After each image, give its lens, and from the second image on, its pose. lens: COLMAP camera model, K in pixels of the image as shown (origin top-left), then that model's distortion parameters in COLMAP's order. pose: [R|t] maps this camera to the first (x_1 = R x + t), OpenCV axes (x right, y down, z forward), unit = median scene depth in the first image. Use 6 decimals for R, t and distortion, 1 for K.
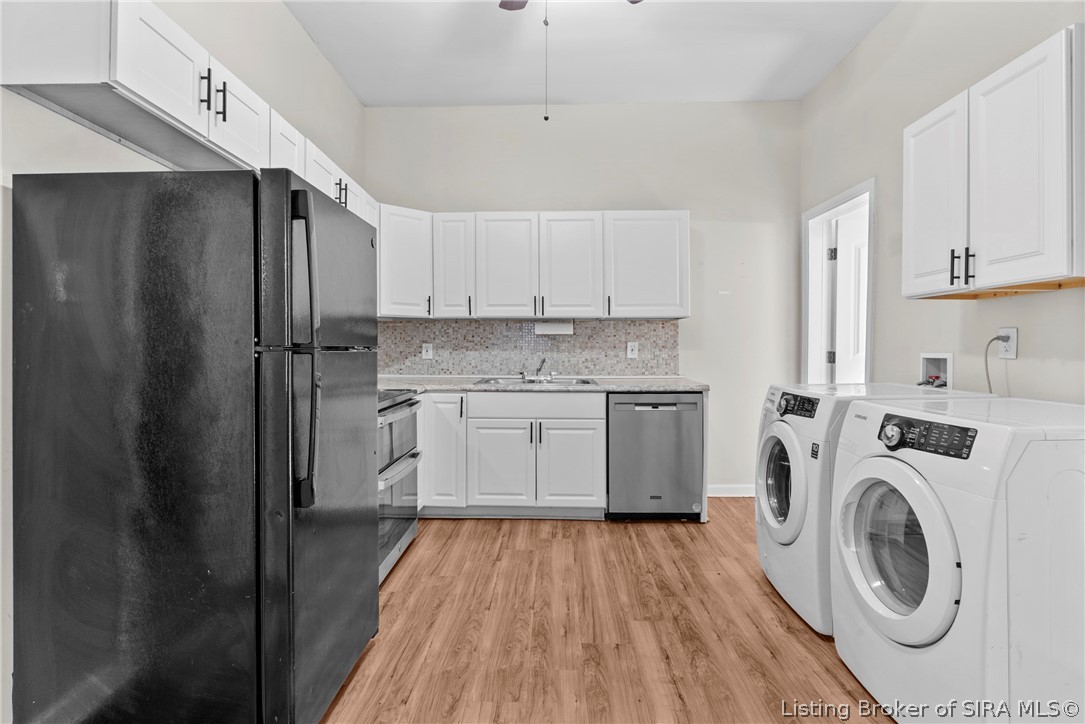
lens RADIAL K [[527.7, 0, 542.0], [0, 527.7, 354.0], [0, 0, 1]] dist [-0.006959, 0.001150]
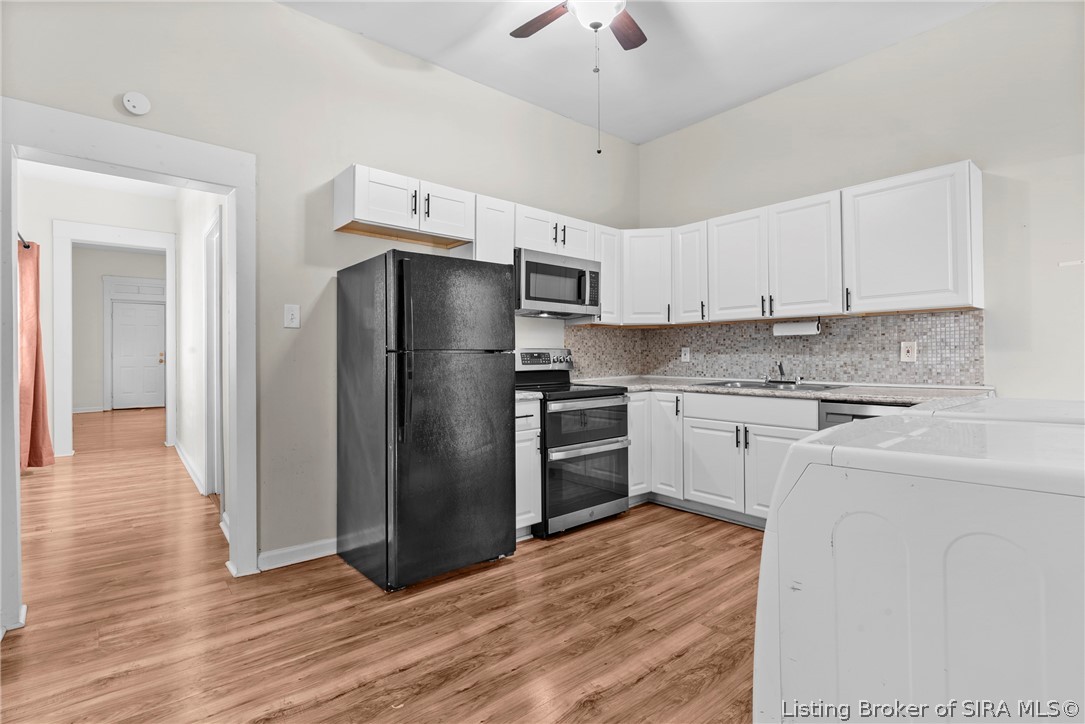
lens RADIAL K [[527.7, 0, 540.6], [0, 527.7, 355.7], [0, 0, 1]] dist [-0.006959, 0.001150]
pose [[0.662646, -0.004835, -0.748917, 0.470552], [-0.003617, 0.999947, -0.009656, 0.009812], [0.748924, 0.009107, 0.662593, 0.077709]]
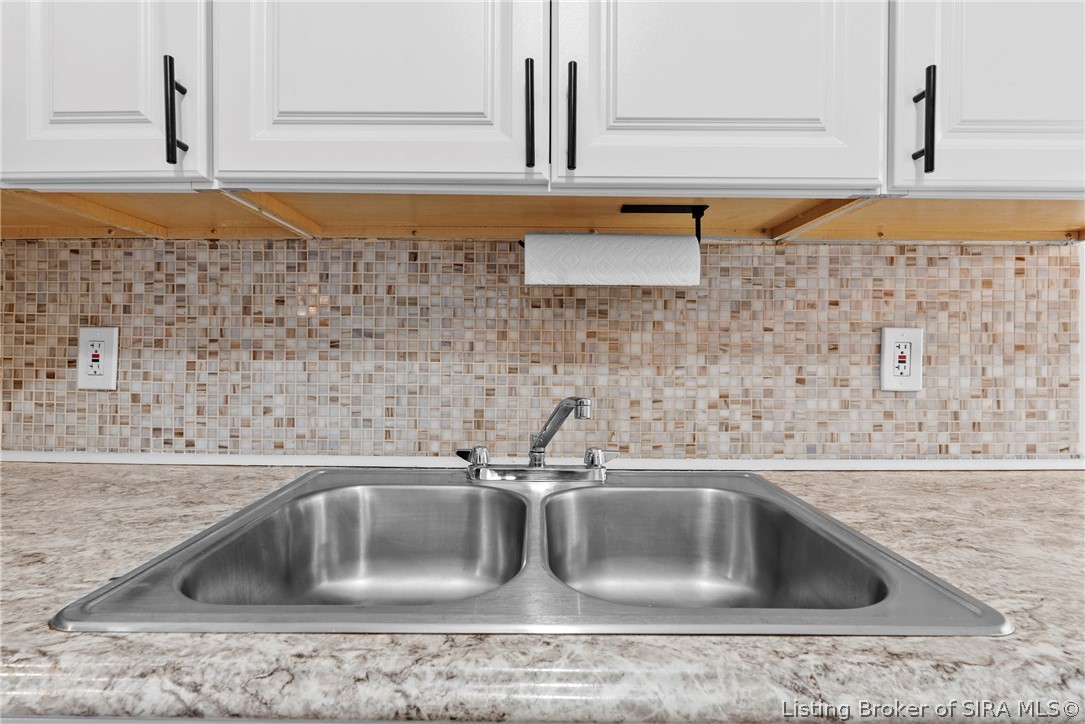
lens RADIAL K [[527.7, 0, 541.9], [0, 527.7, 357.3], [0, 0, 1]] dist [-0.006959, 0.001150]
pose [[0.999532, 0.006276, 0.029924, -0.014641], [-0.006242, 0.999980, -0.001200, -0.008321], [-0.029930, 0.001012, 0.999551, 0.888395]]
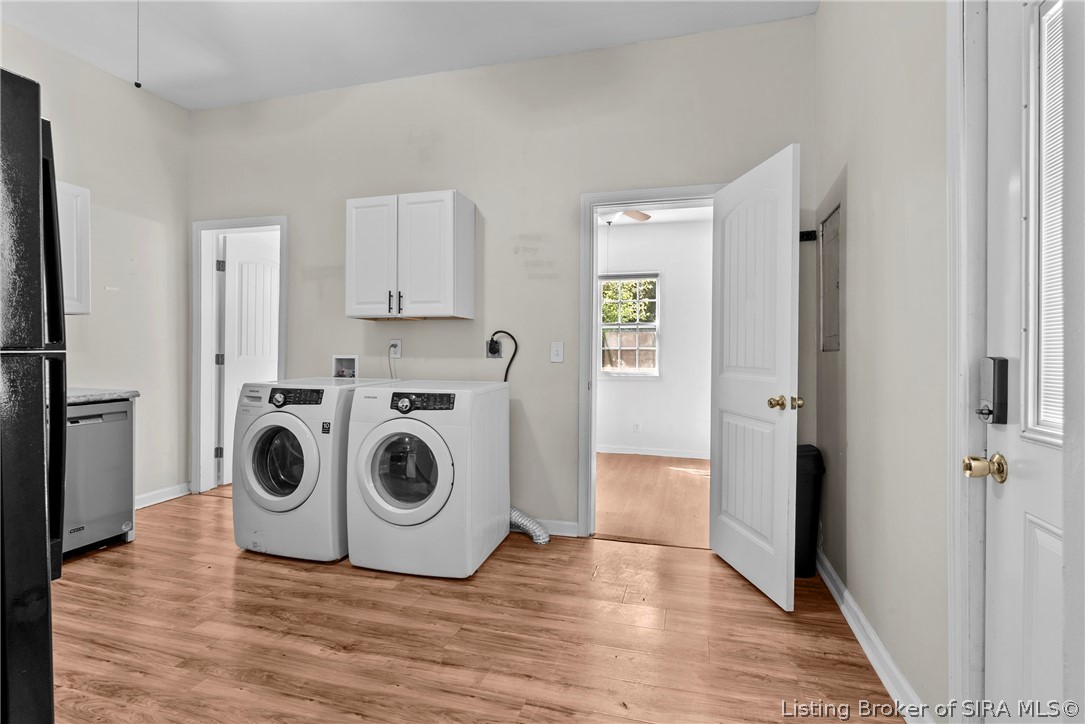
lens RADIAL K [[527.7, 0, 542.2], [0, 527.7, 370.2], [0, 0, 1]] dist [-0.006959, 0.001150]
pose [[0.244839, -0.033200, 0.968995, -0.394215], [0.007147, 0.999448, 0.032437, -0.001914], [-0.969537, -0.001017, 0.244941, 0.082612]]
